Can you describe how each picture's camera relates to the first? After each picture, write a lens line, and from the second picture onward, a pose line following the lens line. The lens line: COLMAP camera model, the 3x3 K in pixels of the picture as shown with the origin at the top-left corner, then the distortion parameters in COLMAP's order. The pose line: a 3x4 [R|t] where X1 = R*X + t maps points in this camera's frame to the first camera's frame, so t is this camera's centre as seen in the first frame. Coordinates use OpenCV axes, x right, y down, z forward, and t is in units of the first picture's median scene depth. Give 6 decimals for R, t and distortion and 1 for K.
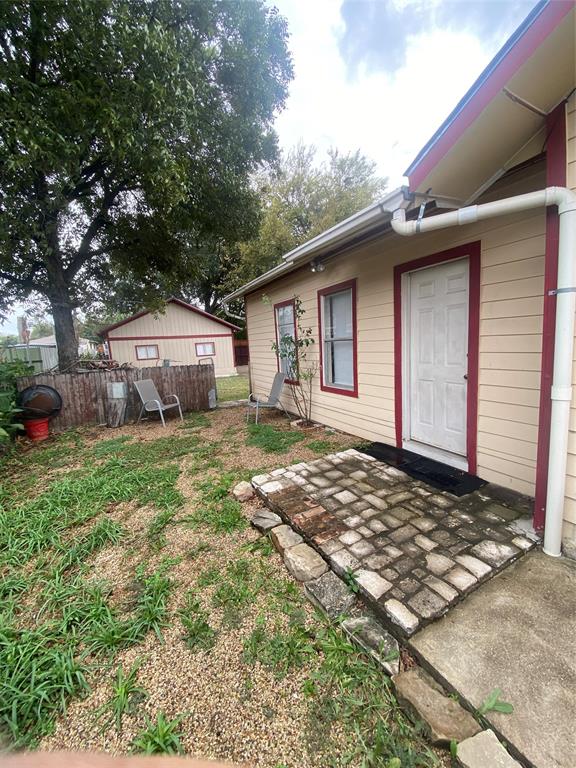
lens RADIAL K [[311.9, 0, 287.9], [0, 311.9, 379.4], [0, 0, 1]] dist [0.021548, -0.020336]
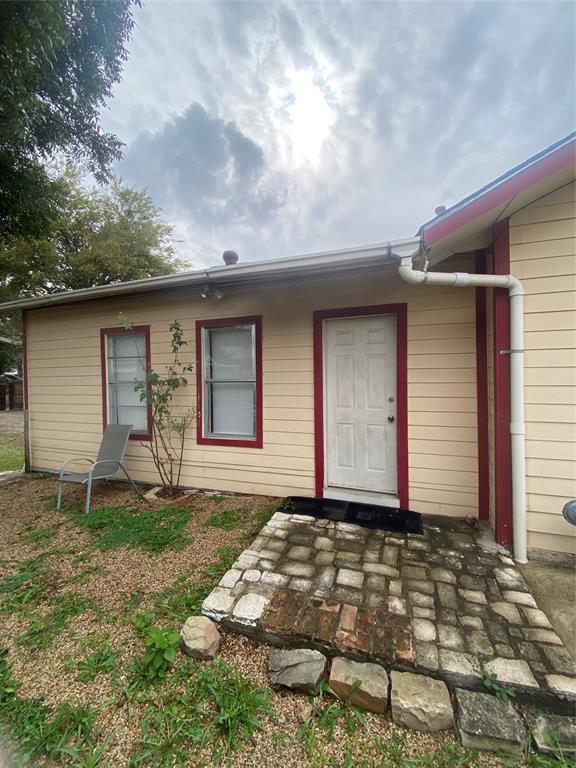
lens RADIAL K [[311.9, 0, 287.9], [0, 311.9, 379.4], [0, 0, 1]] dist [0.021548, -0.020336]
pose [[0.728518, 0.039178, 0.683905, -0.445869], [0.055665, 0.991676, -0.116105, -0.037037], [-0.682761, 0.122654, 0.720273, 0.422147]]
